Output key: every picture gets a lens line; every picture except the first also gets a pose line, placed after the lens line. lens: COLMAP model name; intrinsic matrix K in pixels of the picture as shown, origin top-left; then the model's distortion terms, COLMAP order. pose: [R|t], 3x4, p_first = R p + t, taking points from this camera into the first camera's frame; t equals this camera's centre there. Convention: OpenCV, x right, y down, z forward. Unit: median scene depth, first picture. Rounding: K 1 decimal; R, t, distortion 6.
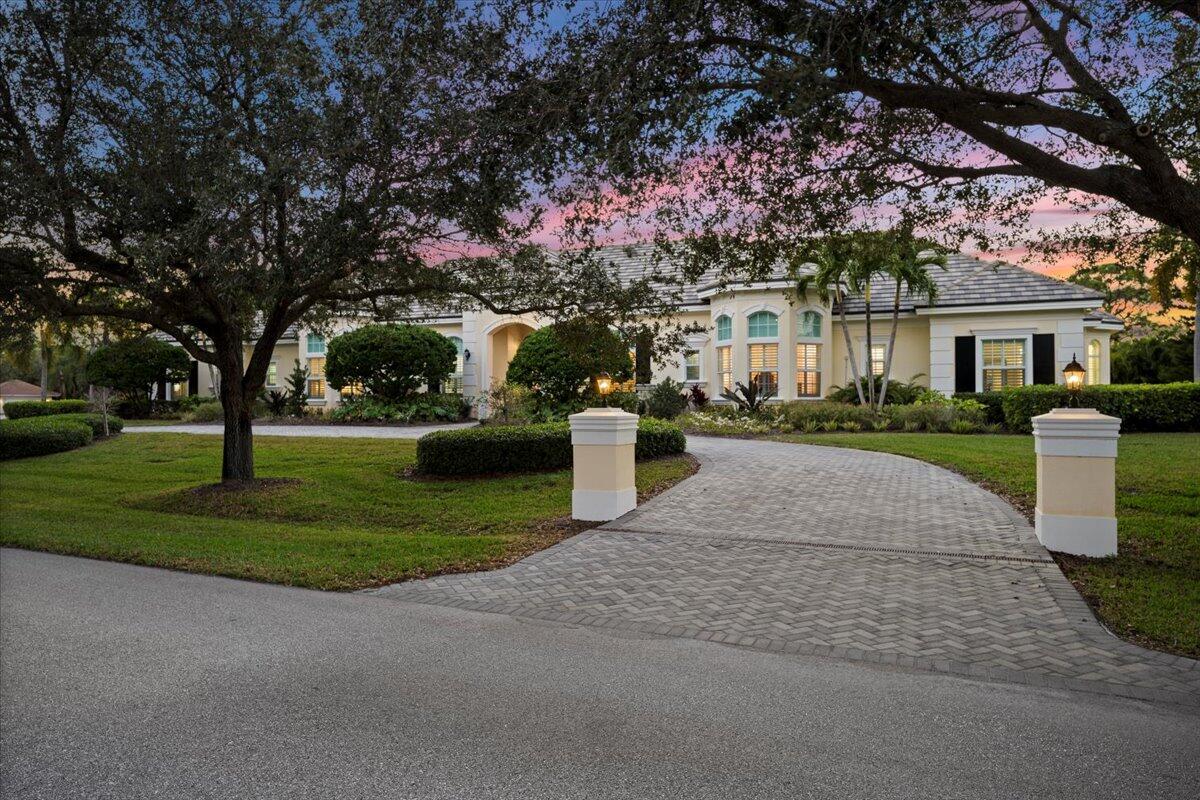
lens RADIAL K [[771.6, 0, 598.3], [0, 771.6, 402.7], [0, 0, 1]] dist [-0.007121, 0.001030]
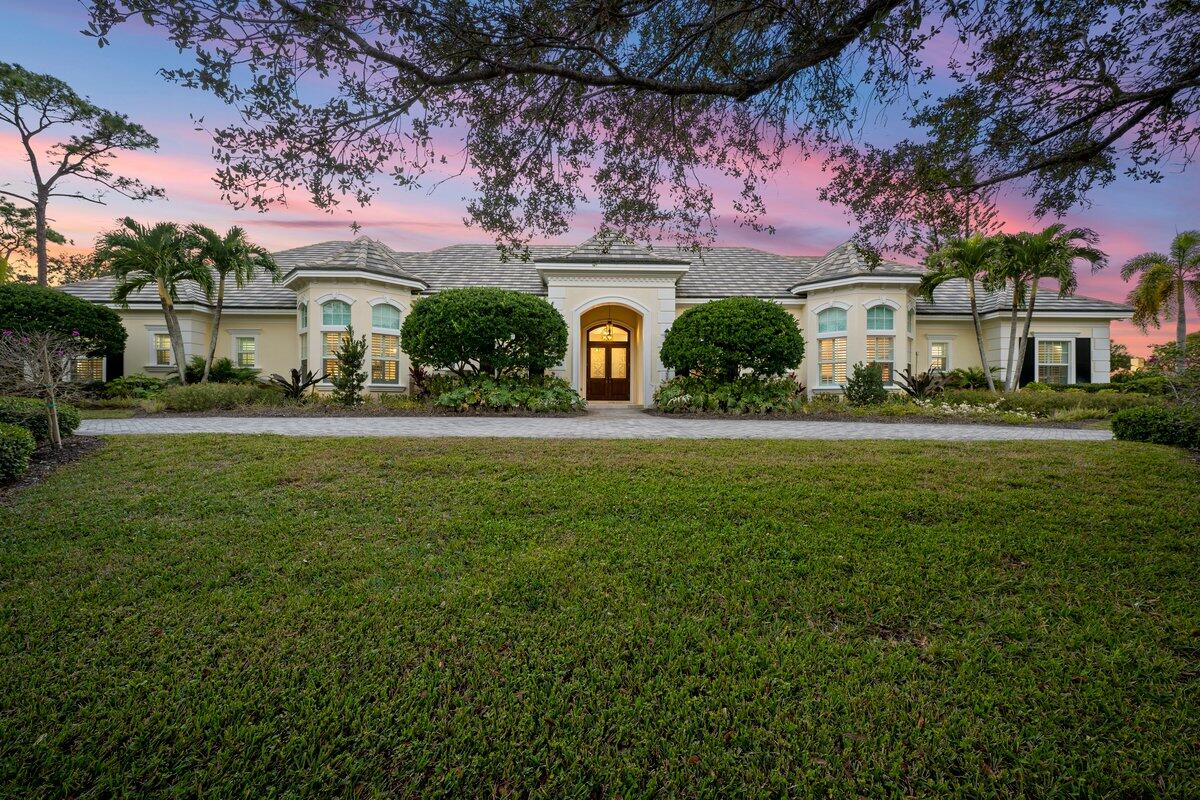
lens RADIAL K [[488.1, 0, 602.9], [0, 488.1, 397.9], [0, 0, 1]] dist [-0.003415, -0.000526]
pose [[0.915840, 0.007217, 0.401479, -0.444152], [-0.006186, 0.999973, -0.003864, 0.014902], [-0.401496, 0.001056, 0.915860, 0.593918]]
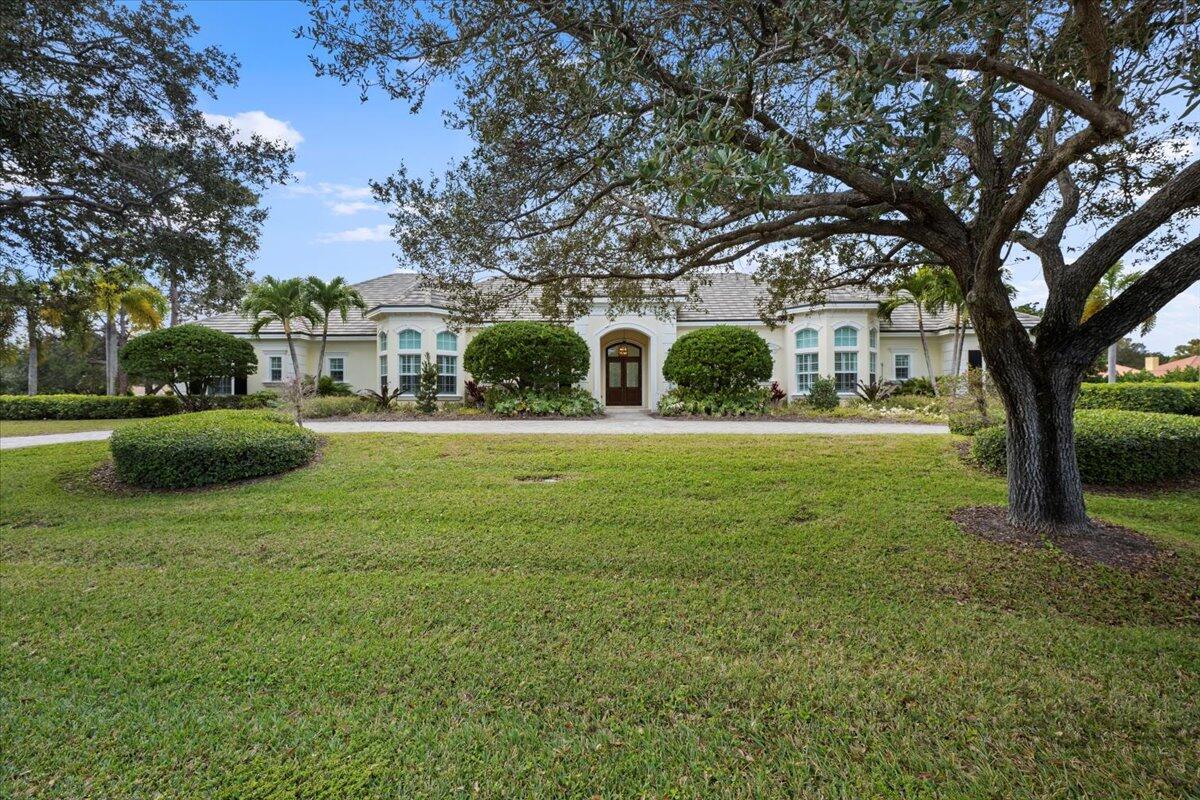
lens RADIAL K [[488.1, 0, 601.7], [0, 488.1, 401.4], [0, 0, 1]] dist [-0.003415, -0.000526]
pose [[0.934336, -0.001136, 0.356392, -0.505196], [0.001175, 0.999999, 0.000107, 0.006842], [-0.356392, 0.000319, 0.934337, 0.421867]]
